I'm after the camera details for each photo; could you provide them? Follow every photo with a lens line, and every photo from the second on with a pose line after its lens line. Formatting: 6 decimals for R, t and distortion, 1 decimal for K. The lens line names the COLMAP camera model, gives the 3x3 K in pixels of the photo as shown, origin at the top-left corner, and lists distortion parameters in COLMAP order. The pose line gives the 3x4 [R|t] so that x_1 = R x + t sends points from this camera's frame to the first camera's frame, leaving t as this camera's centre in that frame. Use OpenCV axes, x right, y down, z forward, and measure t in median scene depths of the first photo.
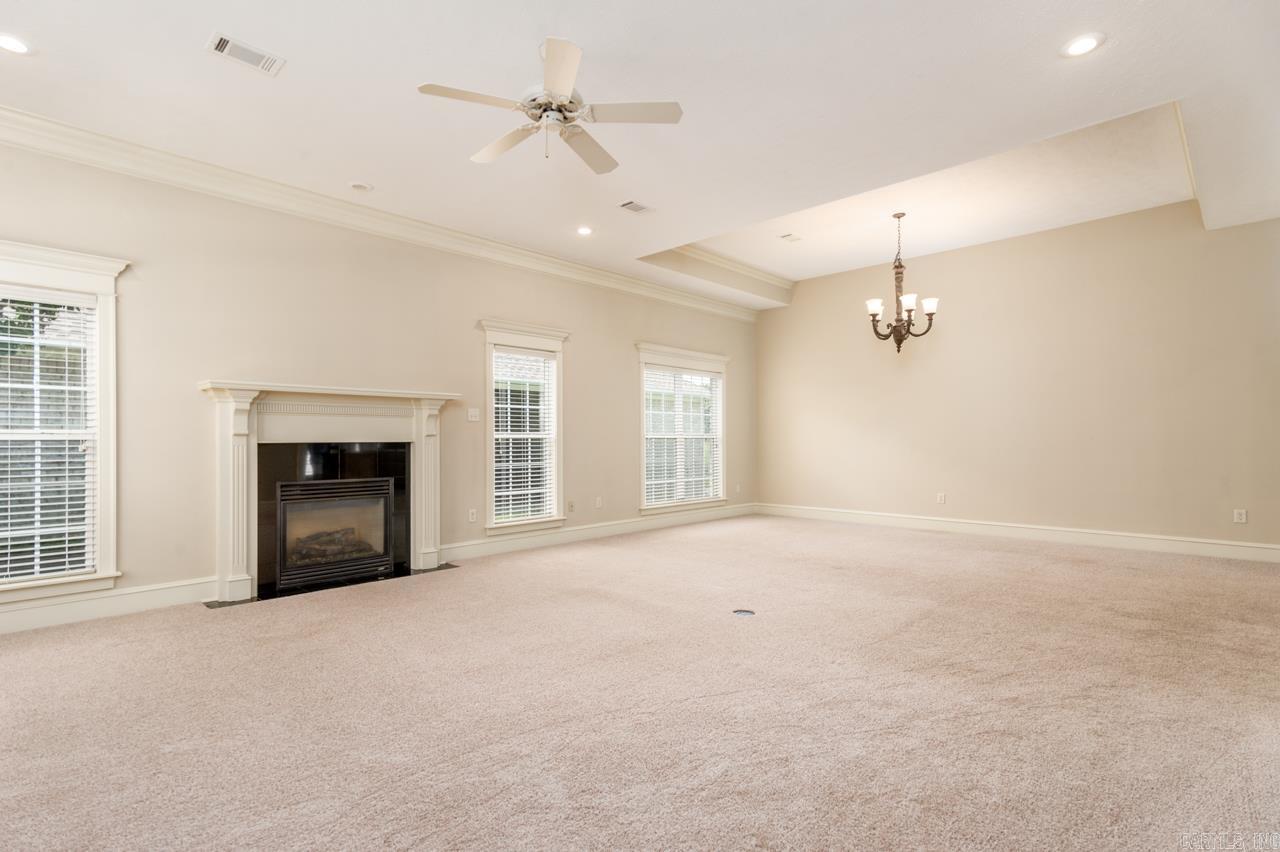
lens RADIAL K [[622.8, 0, 634.0], [0, 622.8, 444.4], [0, 0, 1]] dist [0.001362, 0.000163]
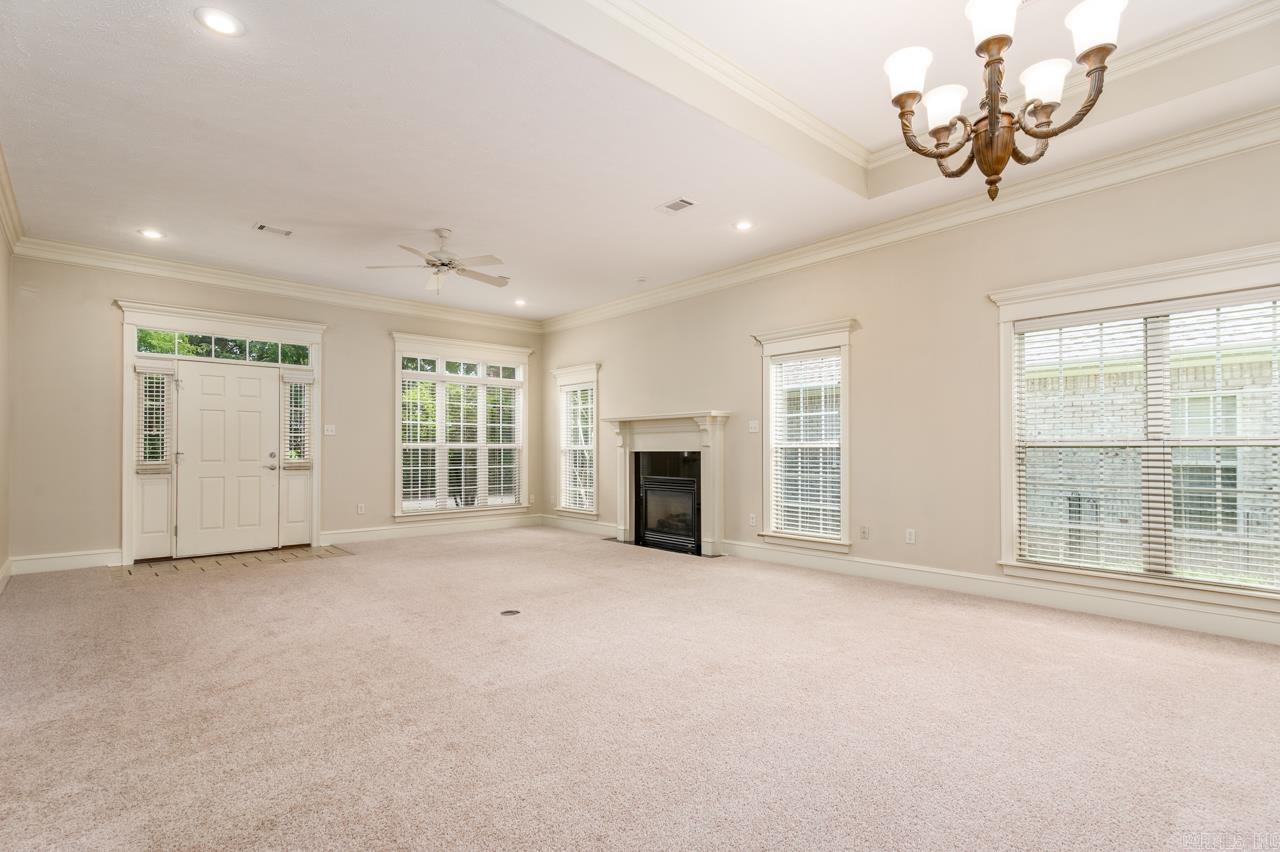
lens RADIAL K [[622.8, 0, 634.0], [0, 622.8, 444.4], [0, 0, 1]] dist [0.001362, 0.000163]
pose [[-0.094716, -0.002495, -0.995501, 0.875364], [-0.004308, 0.999989, -0.002096, -0.013717], [0.995495, 0.004090, -0.094726, 0.939031]]
